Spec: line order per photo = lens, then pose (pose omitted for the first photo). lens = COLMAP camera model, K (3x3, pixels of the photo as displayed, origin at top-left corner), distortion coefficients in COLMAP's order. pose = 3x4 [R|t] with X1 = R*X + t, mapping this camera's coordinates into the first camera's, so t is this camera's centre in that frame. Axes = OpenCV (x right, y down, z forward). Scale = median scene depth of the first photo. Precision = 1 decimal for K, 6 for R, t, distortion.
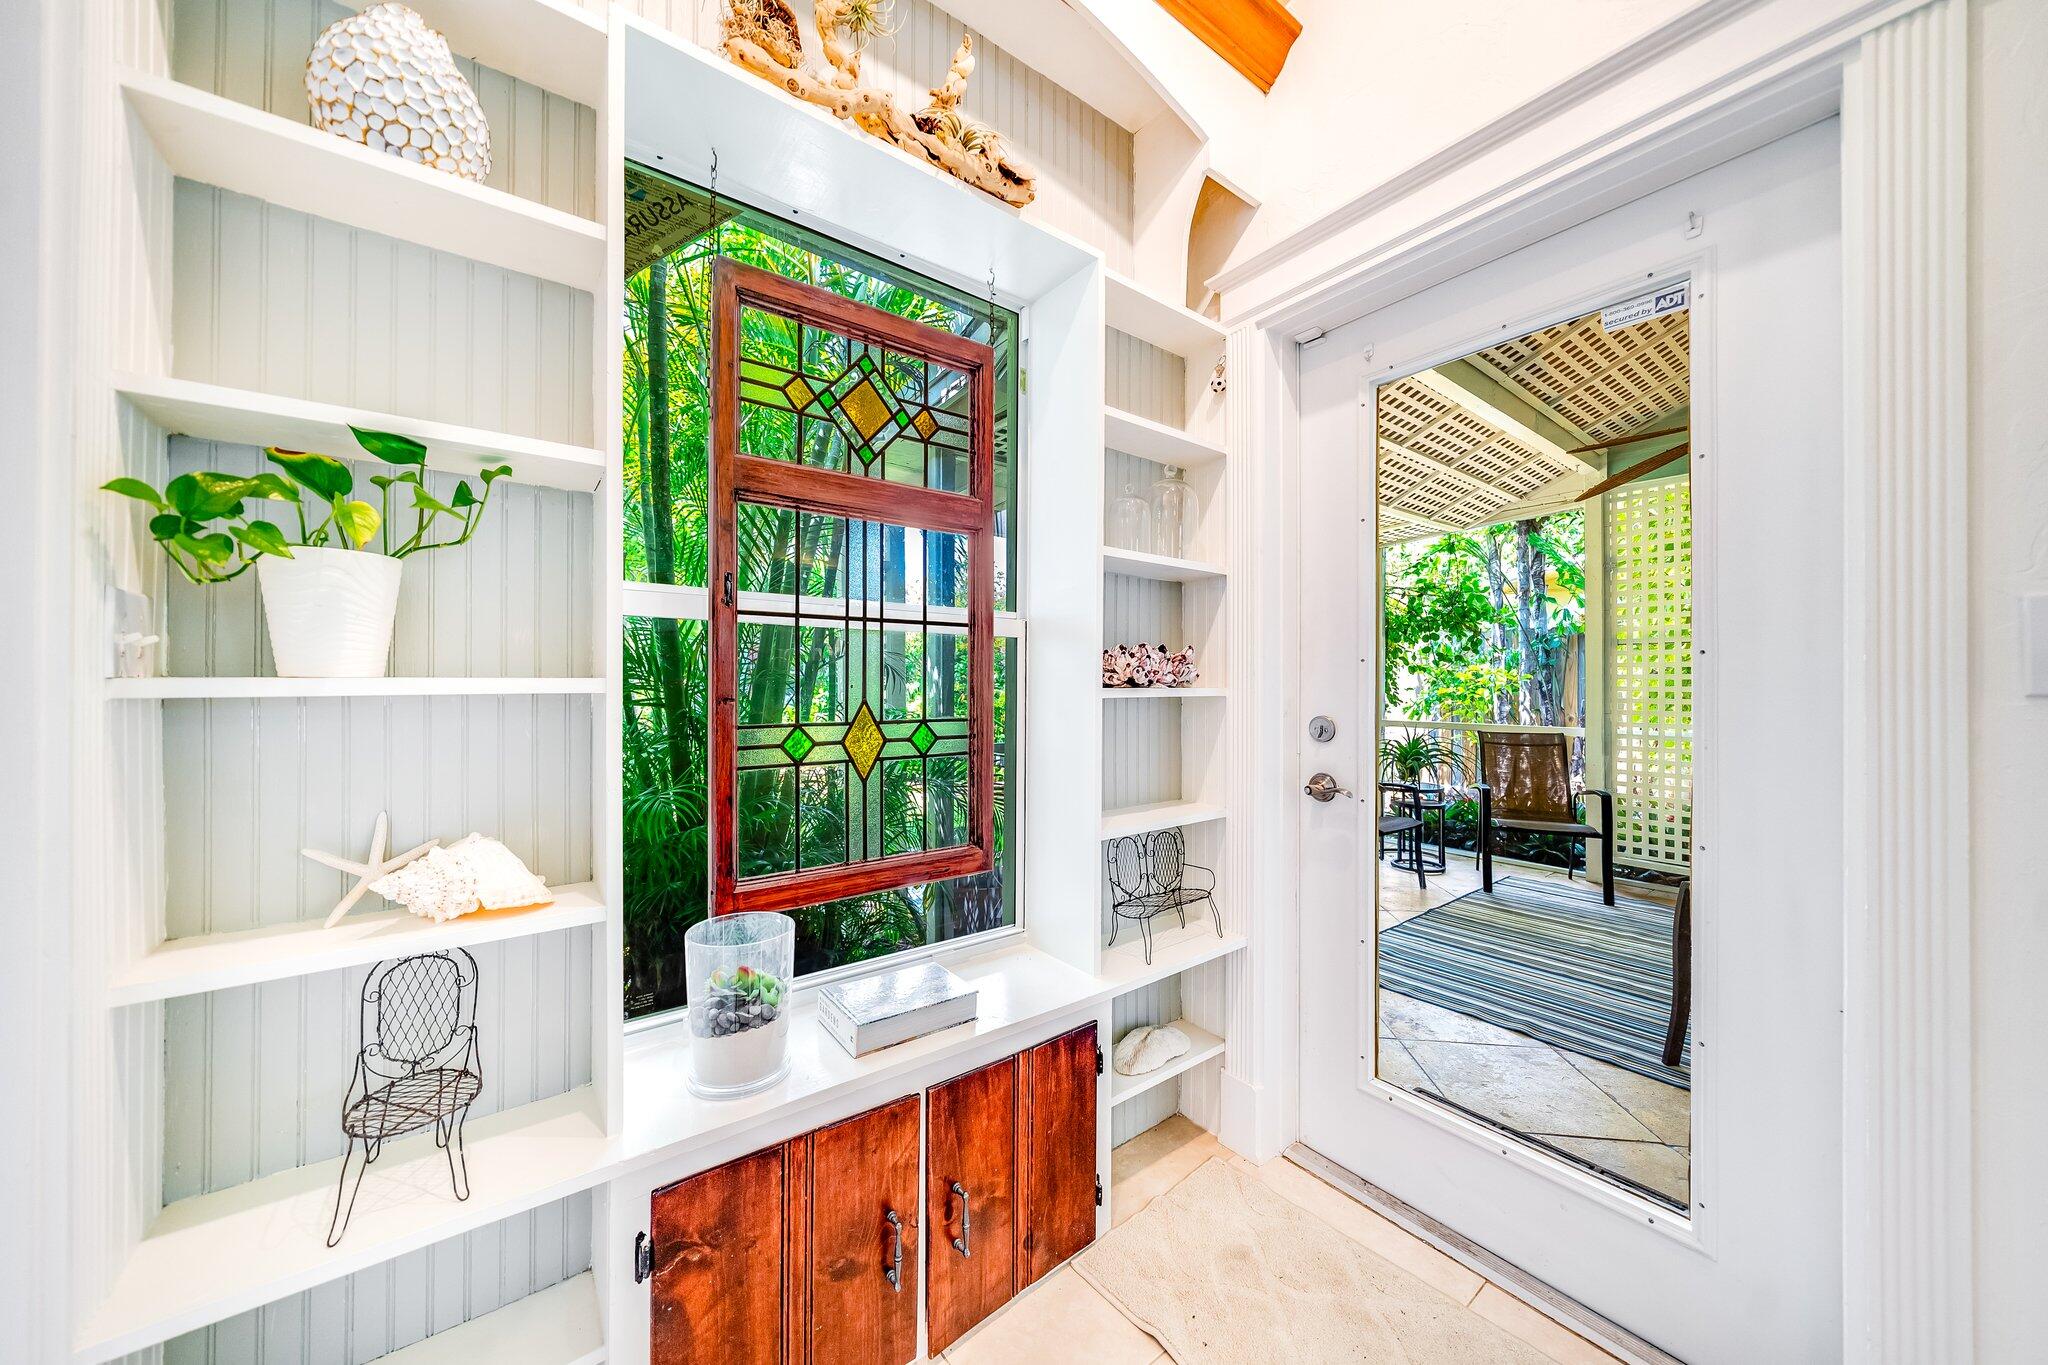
lens RADIAL K [[698.3, 0, 1025.3], [0, 698.3, 688.5], [0, 0, 1]] dist [0.003322, -0.001205]
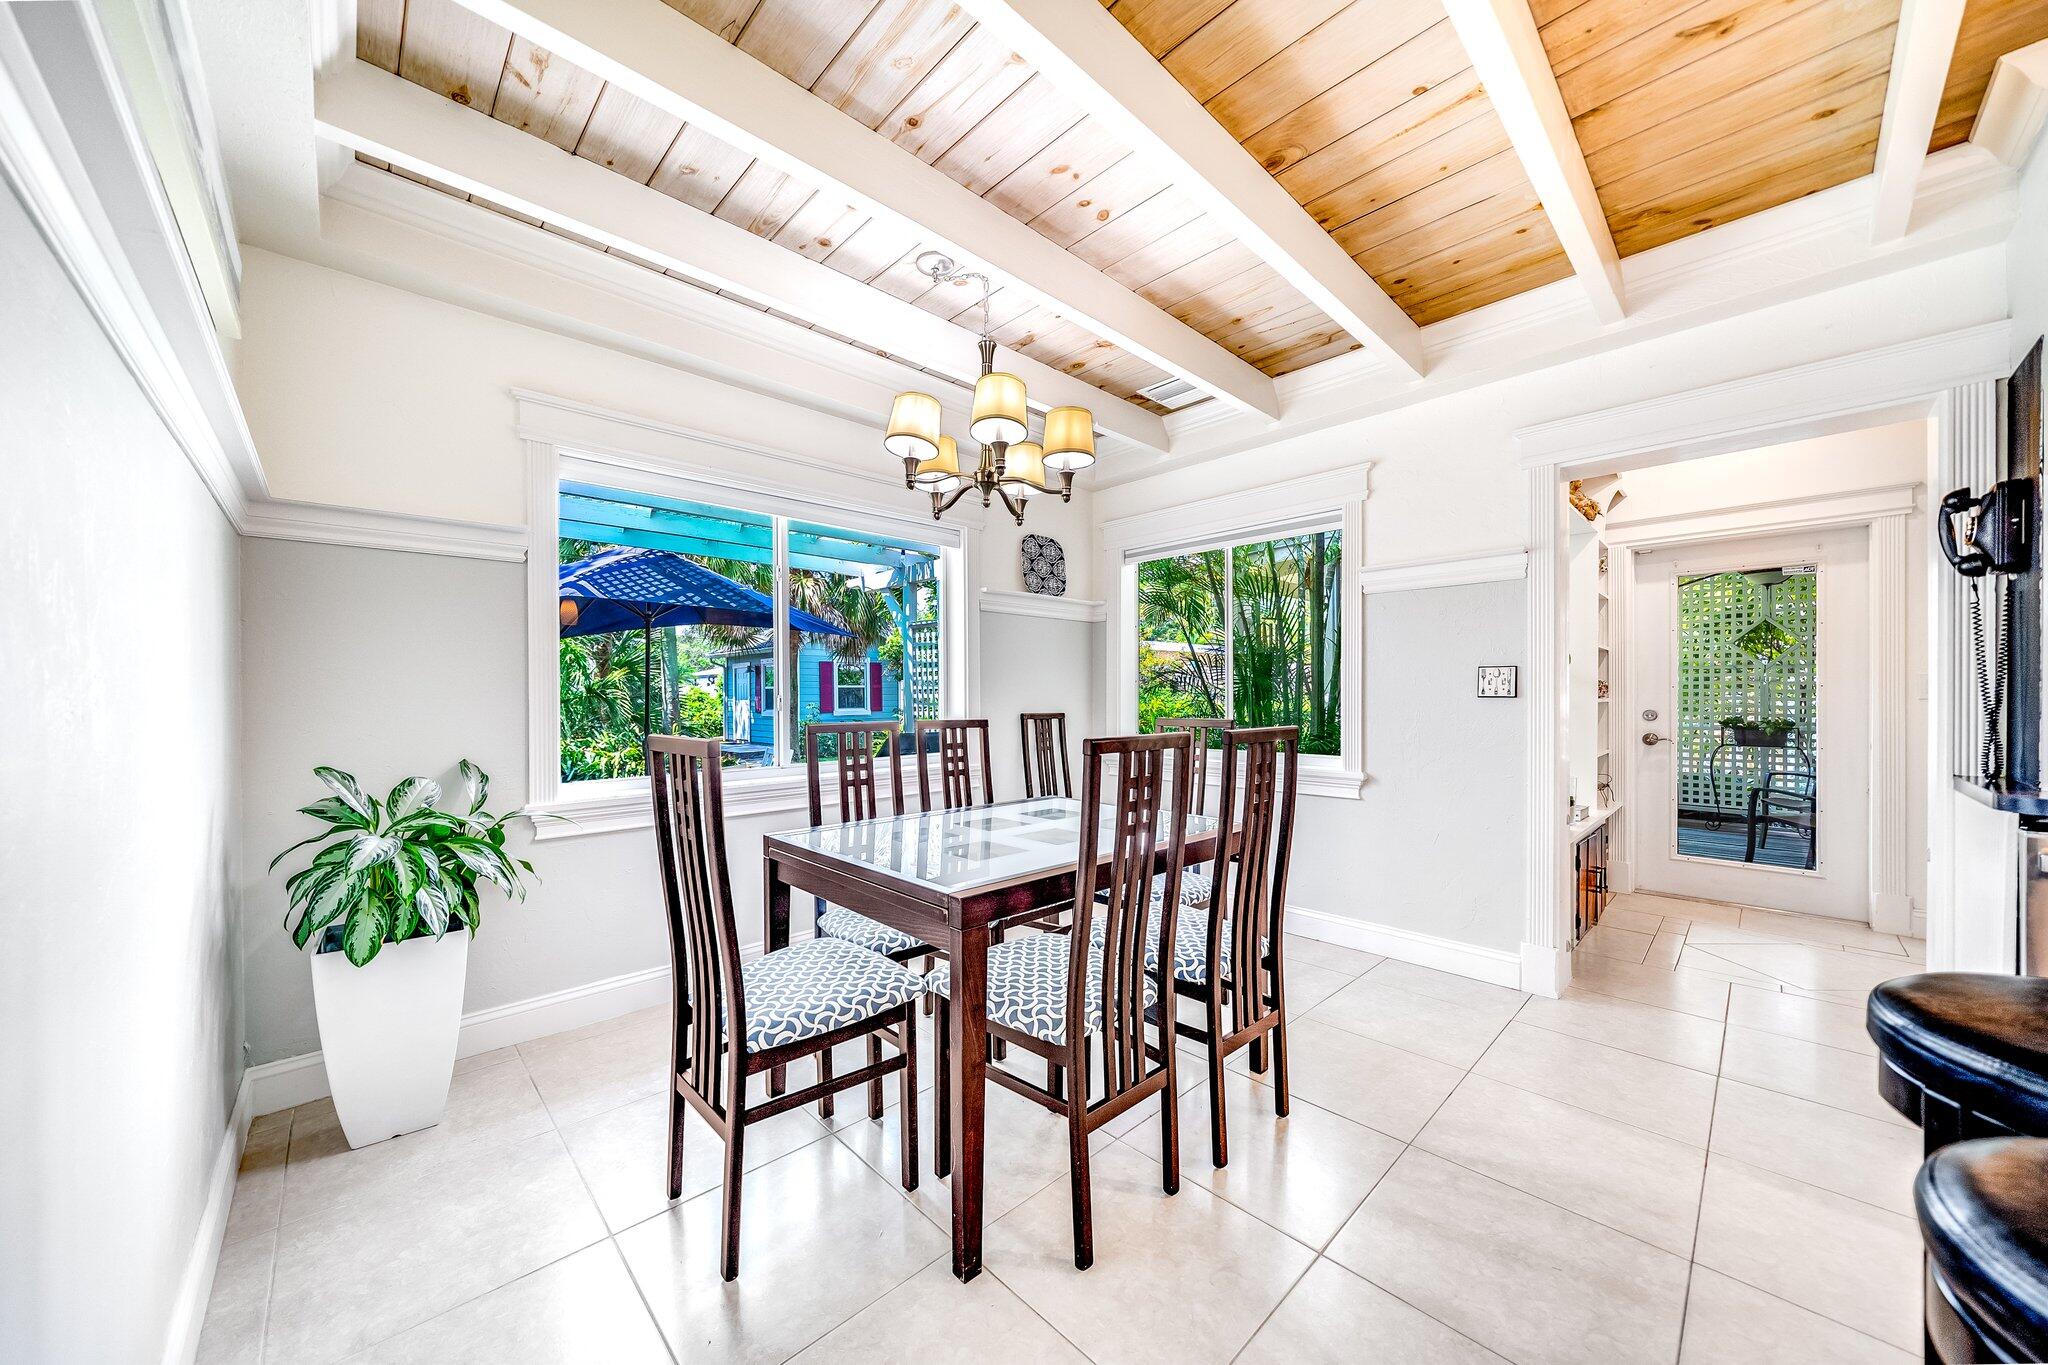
lens RADIAL K [[698.3, 0, 1019.6], [0, 698.3, 691.0], [0, 0, 1]] dist [0.003322, -0.001205]
pose [[0.997341, -0.008746, 0.072344, -0.442718], [0.009317, 0.999928, -0.007554, -0.006061], [-0.072273, 0.008208, 0.997351, -0.288370]]
